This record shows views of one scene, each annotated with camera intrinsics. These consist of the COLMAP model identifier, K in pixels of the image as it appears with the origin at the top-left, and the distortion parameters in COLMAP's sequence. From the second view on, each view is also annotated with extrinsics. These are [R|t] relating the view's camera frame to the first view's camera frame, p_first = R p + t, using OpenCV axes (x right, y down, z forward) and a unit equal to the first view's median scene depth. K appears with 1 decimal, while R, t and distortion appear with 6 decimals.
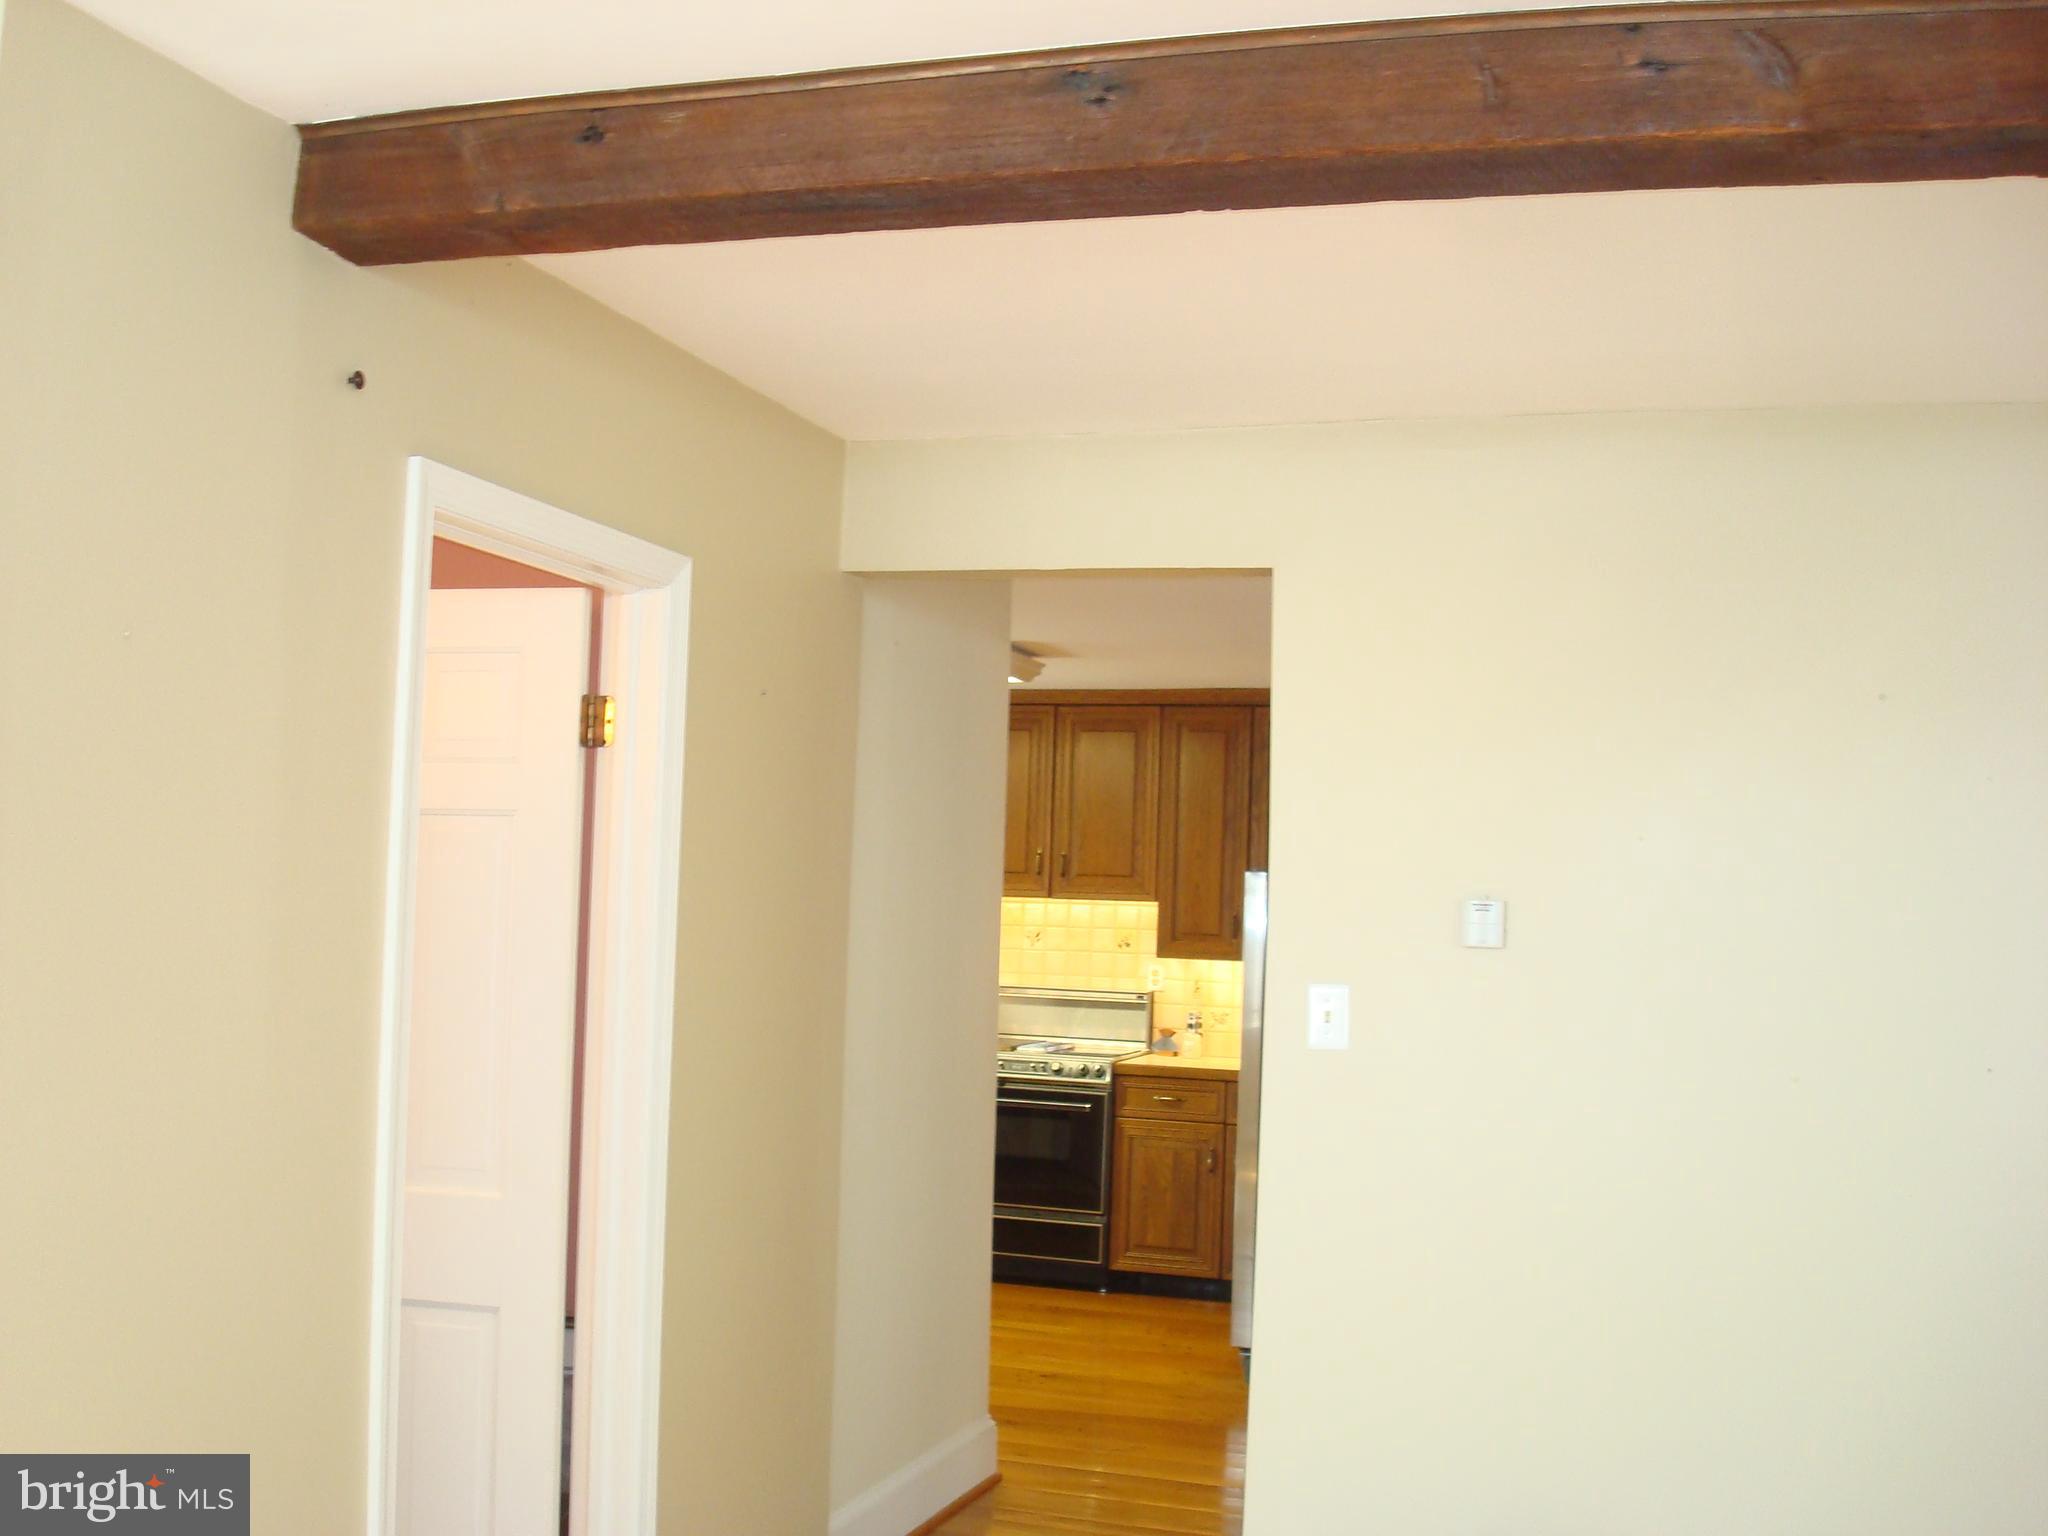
lens RADIAL K [[2156.2, 0, 1024.4], [0, 2156.2, 767.8], [0, 0, 1]] dist [-0.114667, 0.000000]
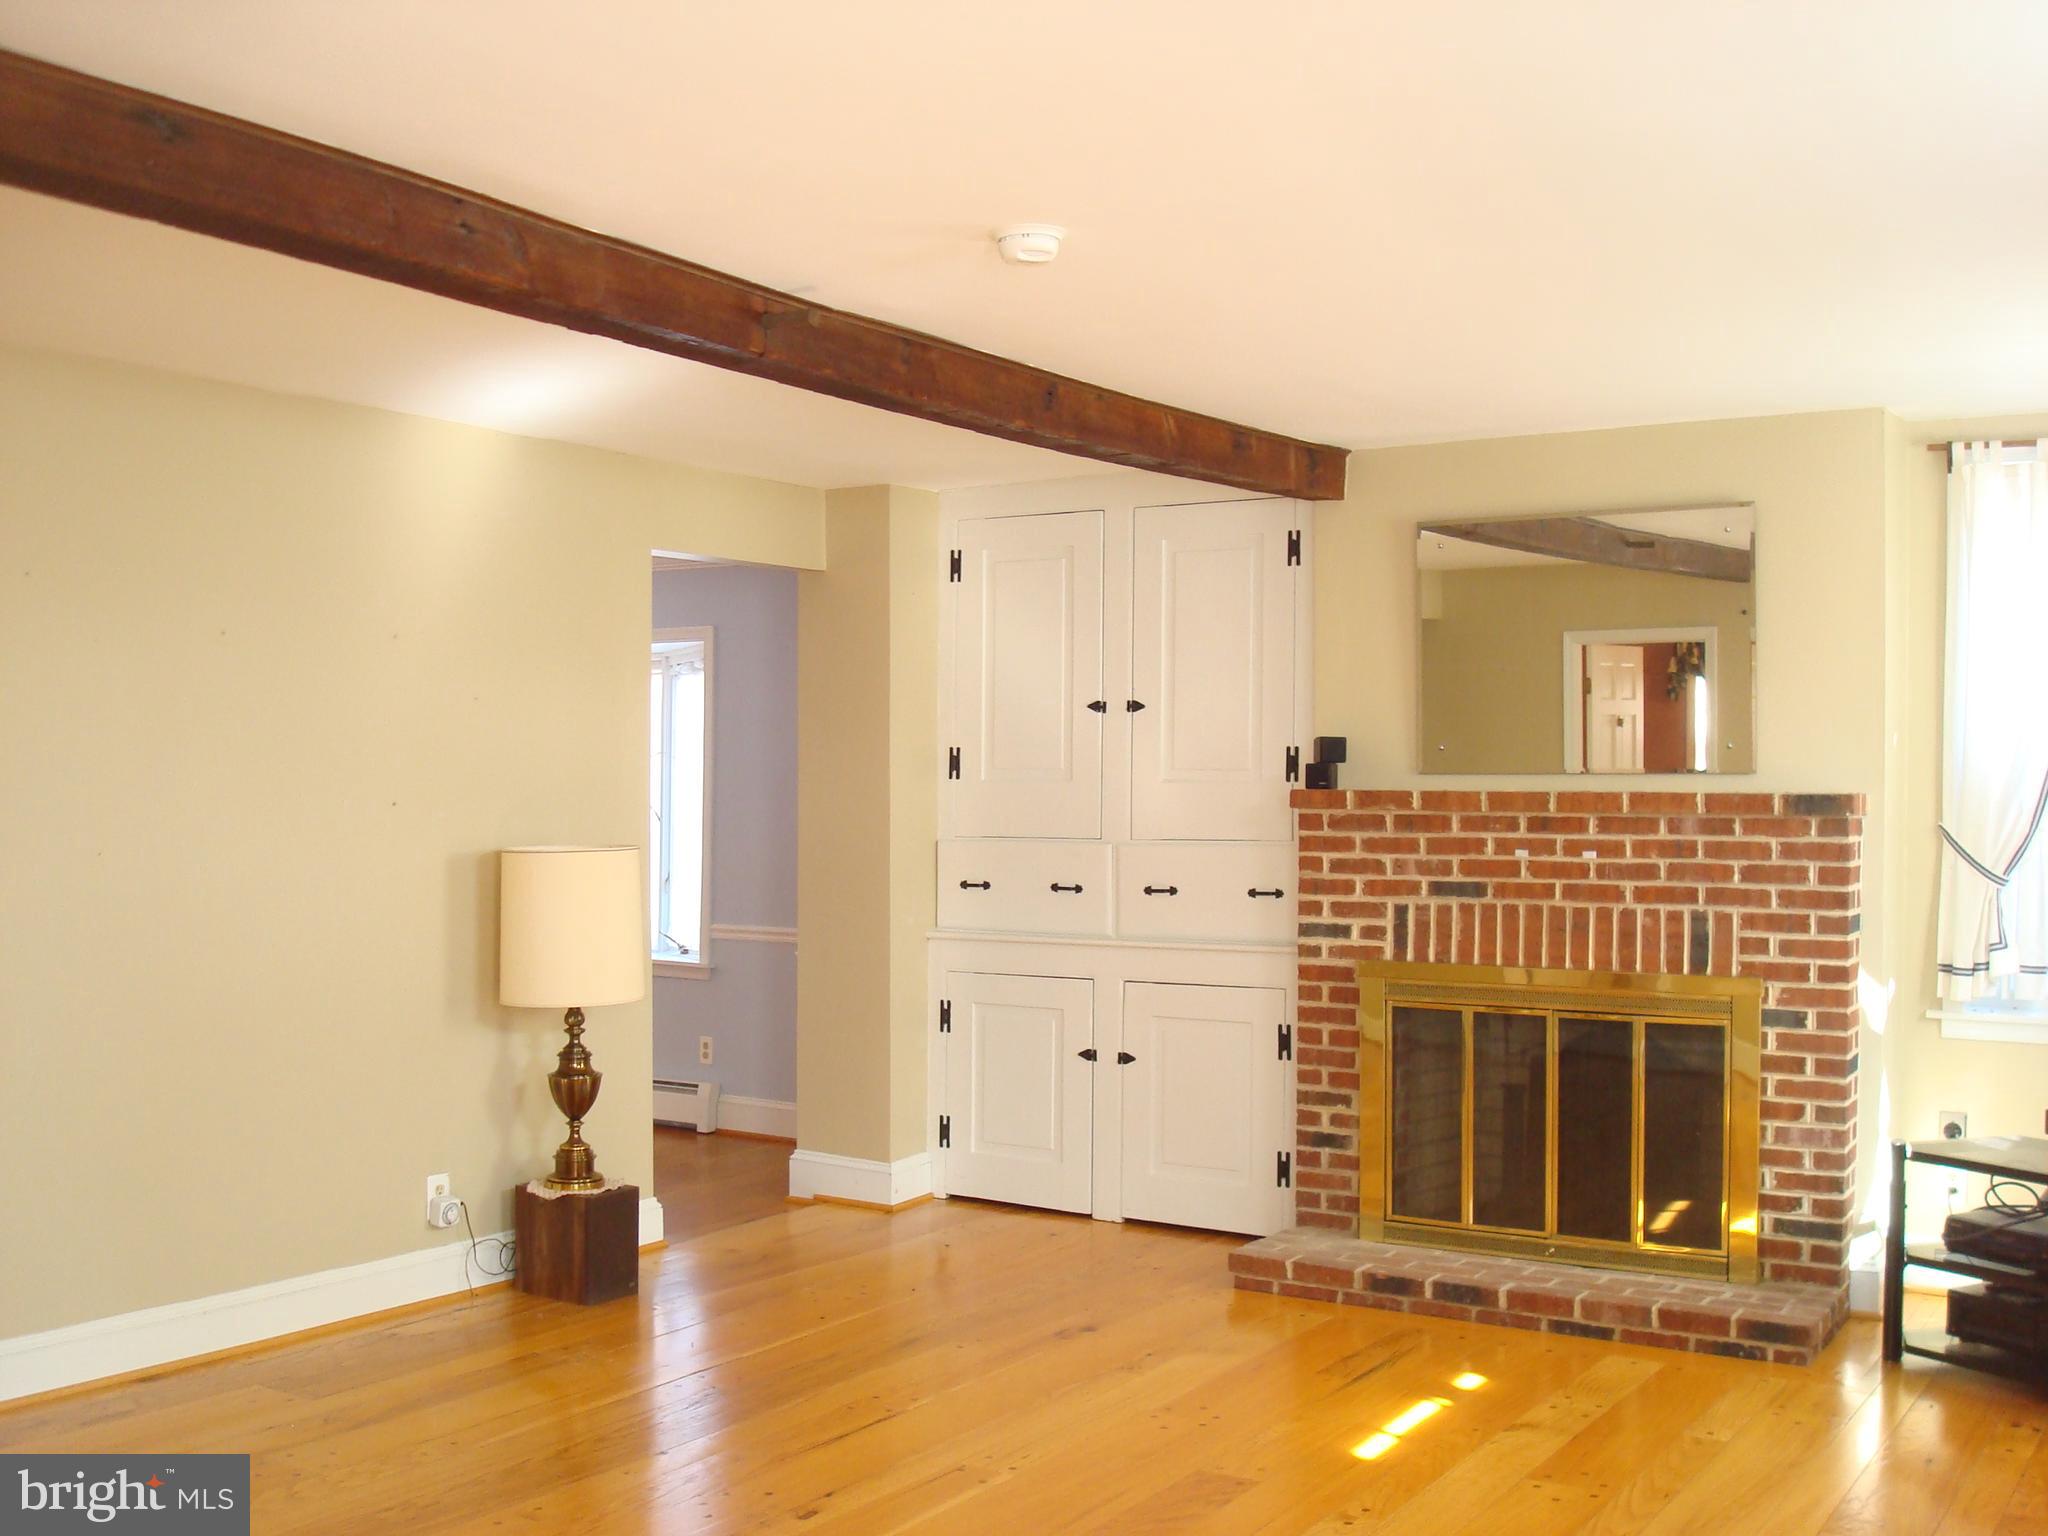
lens RADIAL K [[2156.2, 0, 1022.2], [0, 2156.2, 771.4], [0, 0, 1]] dist [-0.114667, 0.000000]
pose [[0.258044, -0.018600, 0.965954, -1.175125], [-0.036278, 0.998923, 0.028926, 0.021228], [-0.965452, -0.042507, 0.257091, 0.151458]]
